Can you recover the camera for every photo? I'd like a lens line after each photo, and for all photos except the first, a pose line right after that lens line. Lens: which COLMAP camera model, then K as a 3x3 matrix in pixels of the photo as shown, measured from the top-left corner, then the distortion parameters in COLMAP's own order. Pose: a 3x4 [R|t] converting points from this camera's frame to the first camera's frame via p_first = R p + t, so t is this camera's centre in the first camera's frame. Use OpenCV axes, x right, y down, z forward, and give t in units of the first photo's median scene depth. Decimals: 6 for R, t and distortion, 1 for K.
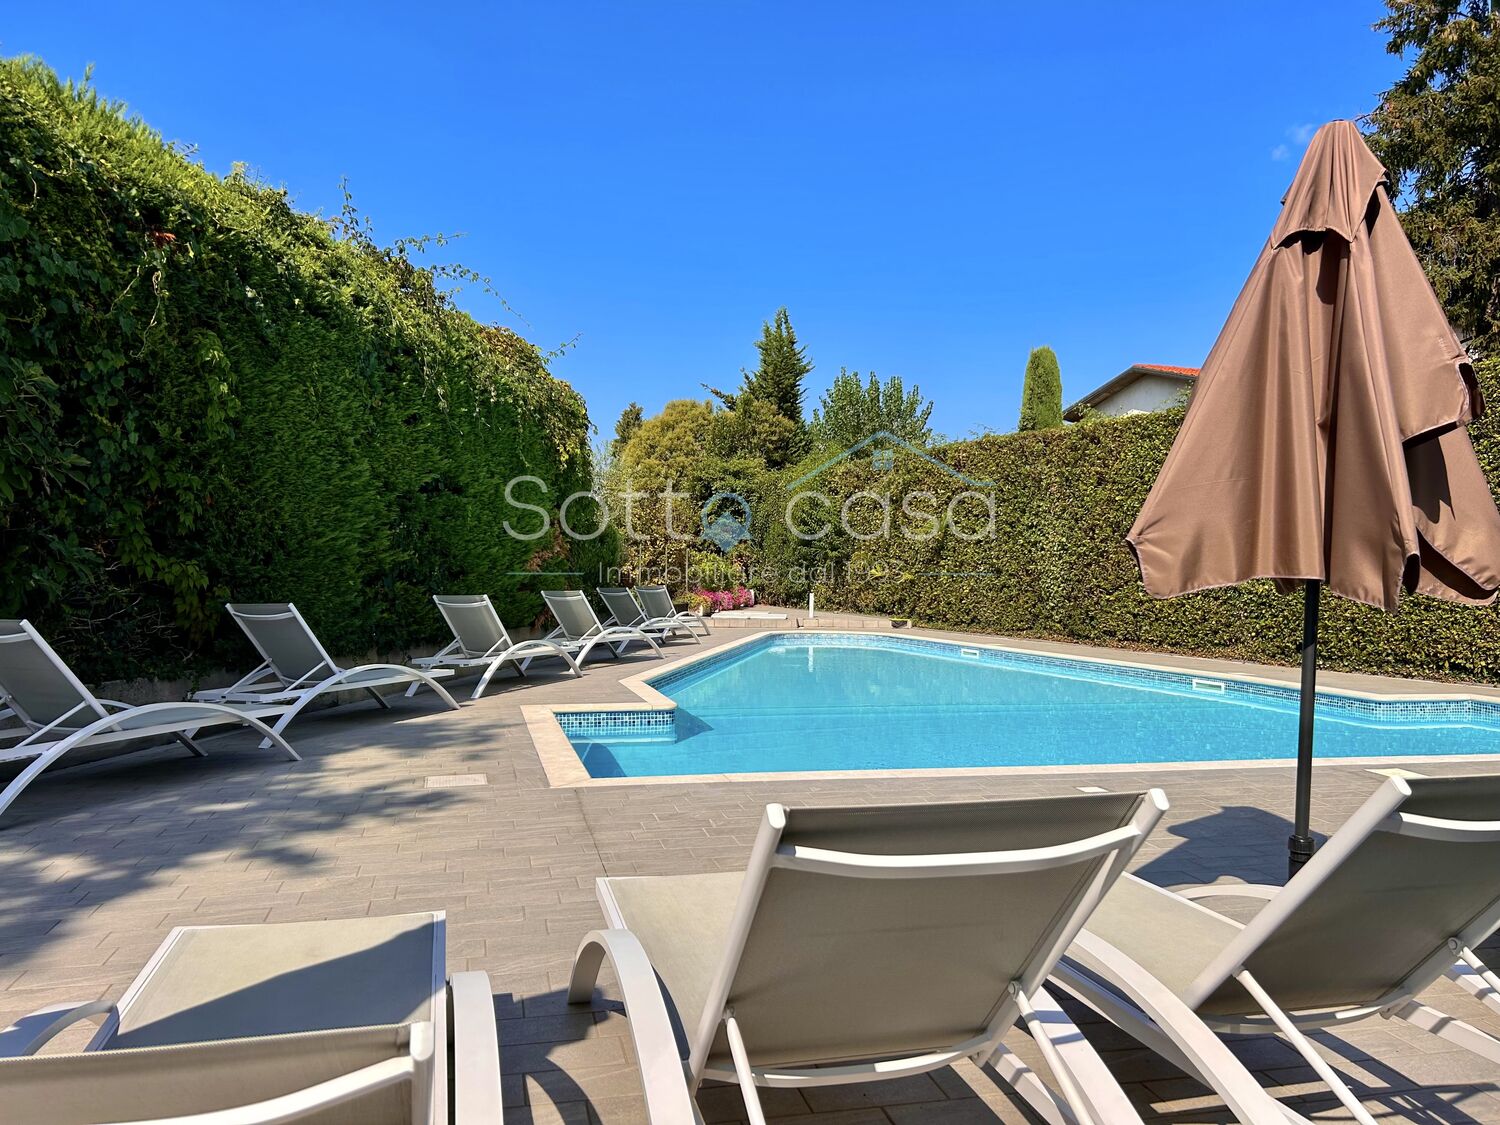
lens RADIAL K [[1130.7, 0, 737.5], [0, 1130.7, 582.8], [0, 0, 1]] dist [0.043758, -0.051414]
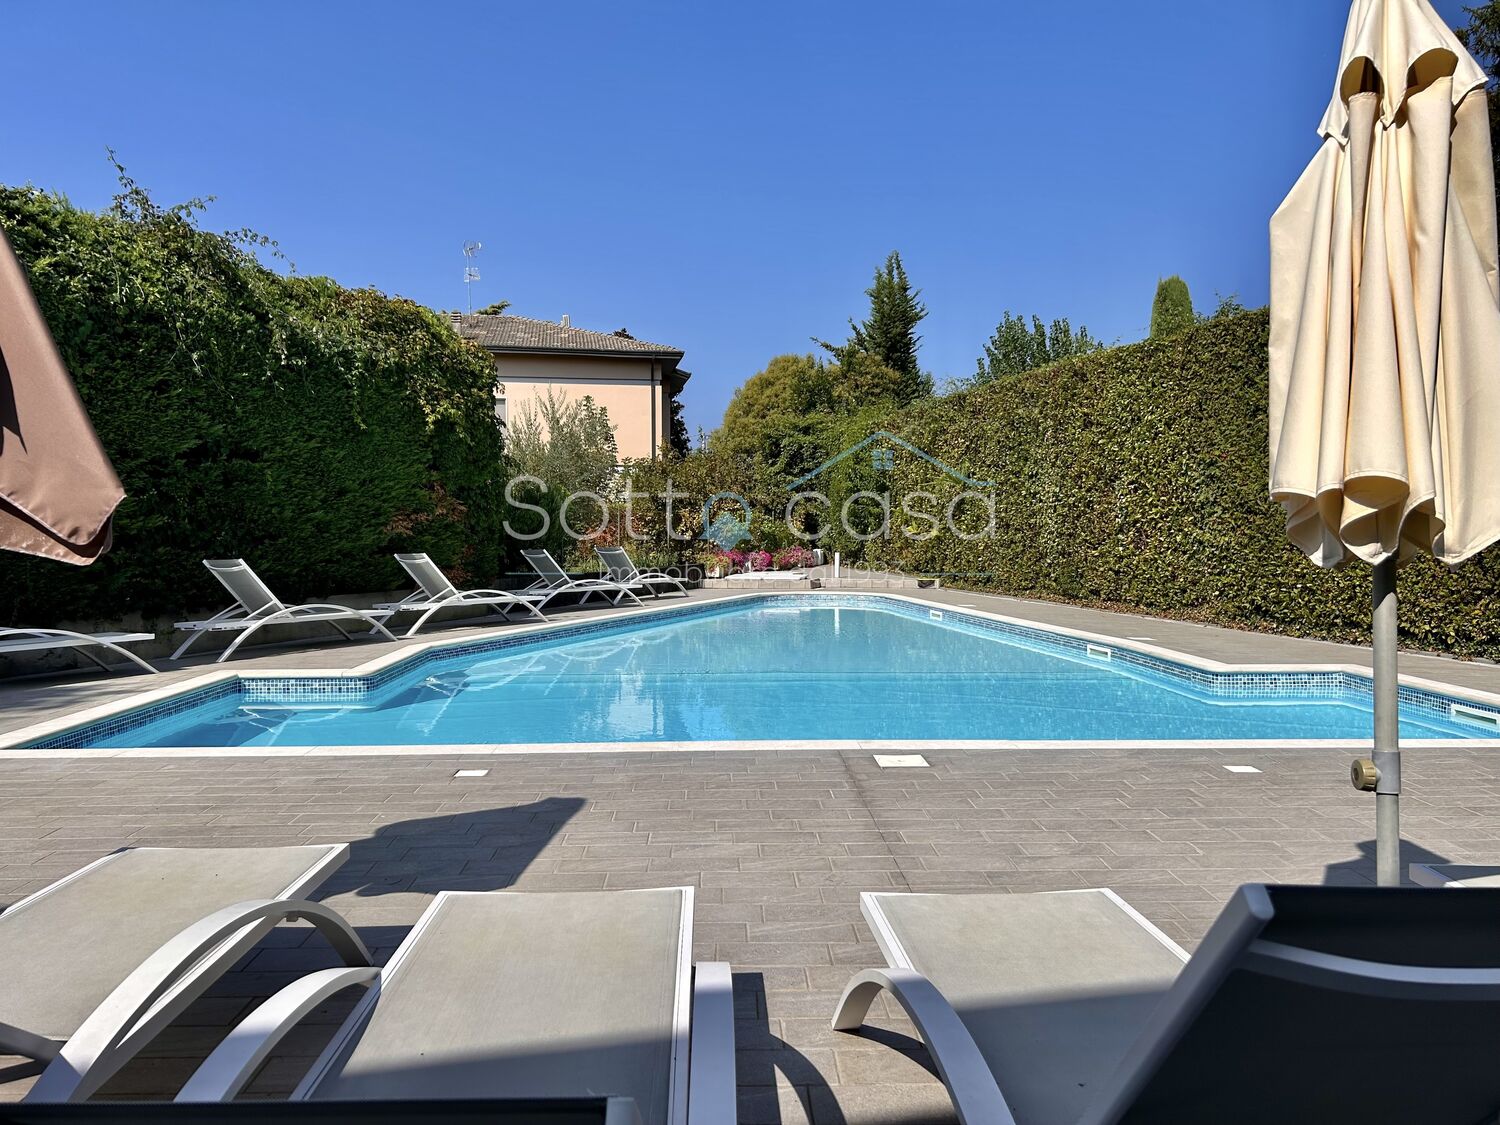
lens RADIAL K [[1130.7, 0, 728.6], [0, 1130.7, 584.3], [0, 0, 1]] dist [0.043758, -0.051414]
pose [[0.979096, -0.006662, -0.203287, 0.206813], [0.014151, 0.999273, 0.035410, 0.001624], [0.202904, -0.037547, 0.978479, 0.053331]]
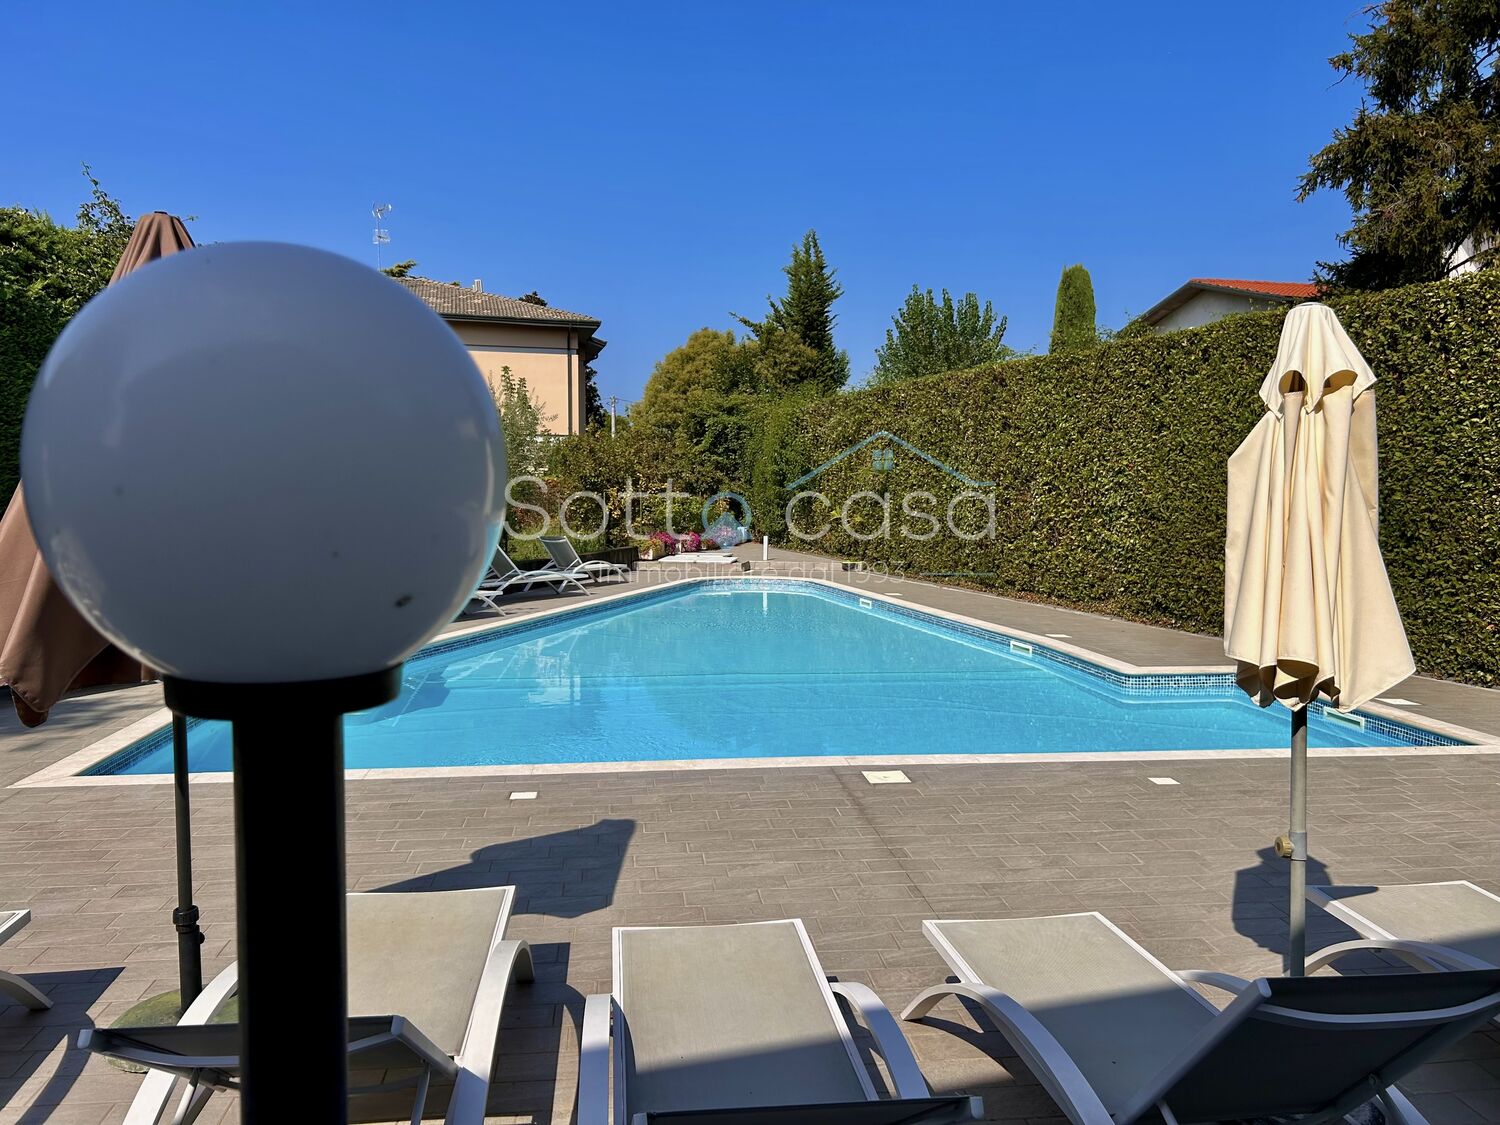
lens RADIAL K [[1130.7, 0, 737.2], [0, 1130.7, 593.4], [0, 0, 1]] dist [0.043758, -0.051414]
pose [[0.993744, 0.001545, -0.111669, 0.185242], [0.007454, 0.996757, 0.080126, -0.024375], [0.111431, -0.080457, 0.990510, 0.006045]]
